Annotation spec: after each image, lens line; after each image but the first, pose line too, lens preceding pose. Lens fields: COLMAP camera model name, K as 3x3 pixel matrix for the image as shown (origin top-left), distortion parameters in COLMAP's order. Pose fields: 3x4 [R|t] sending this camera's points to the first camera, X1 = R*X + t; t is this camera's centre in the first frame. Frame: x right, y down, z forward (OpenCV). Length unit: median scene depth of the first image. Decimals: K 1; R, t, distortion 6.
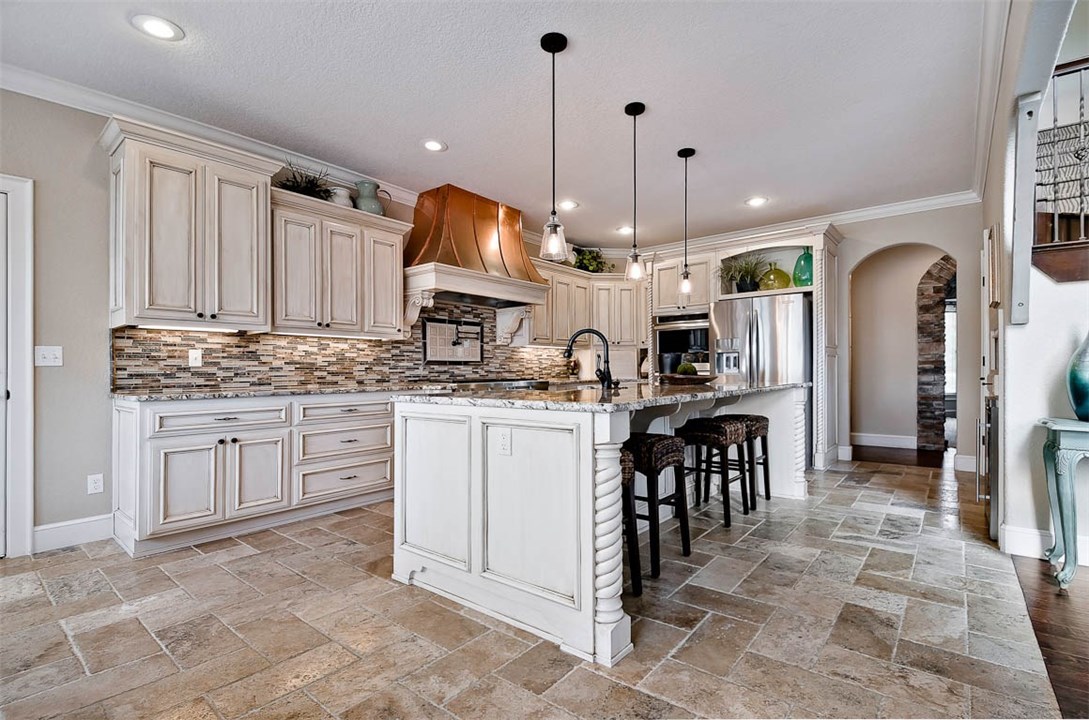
lens RADIAL K [[480.6, 0, 548.7], [0, 480.6, 367.2], [0, 0, 1]] dist [-0.002797, -0.000662]
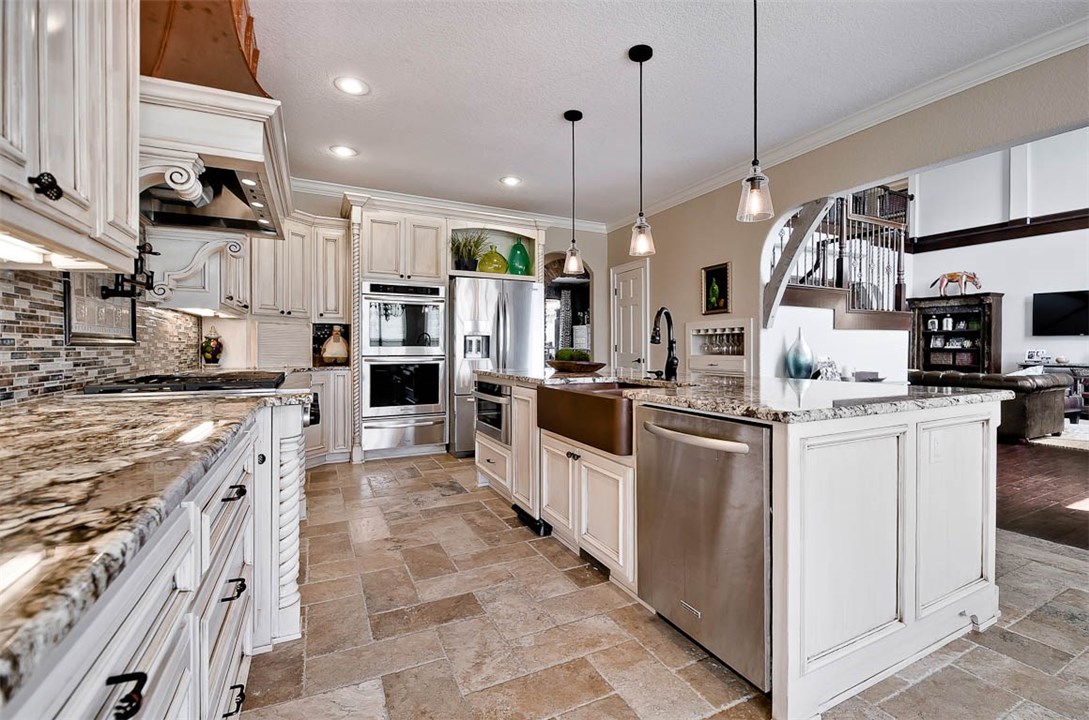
lens RADIAL K [[511.6, 0, 551.8], [0, 511.6, 356.0], [0, 0, 1]] dist [-0.003458, -0.000653]
pose [[0.395611, -0.007456, 0.918388, -0.486923], [-0.009498, 0.999880, 0.012209, -0.004829], [-0.918369, -0.013553, 0.395492, 0.512783]]
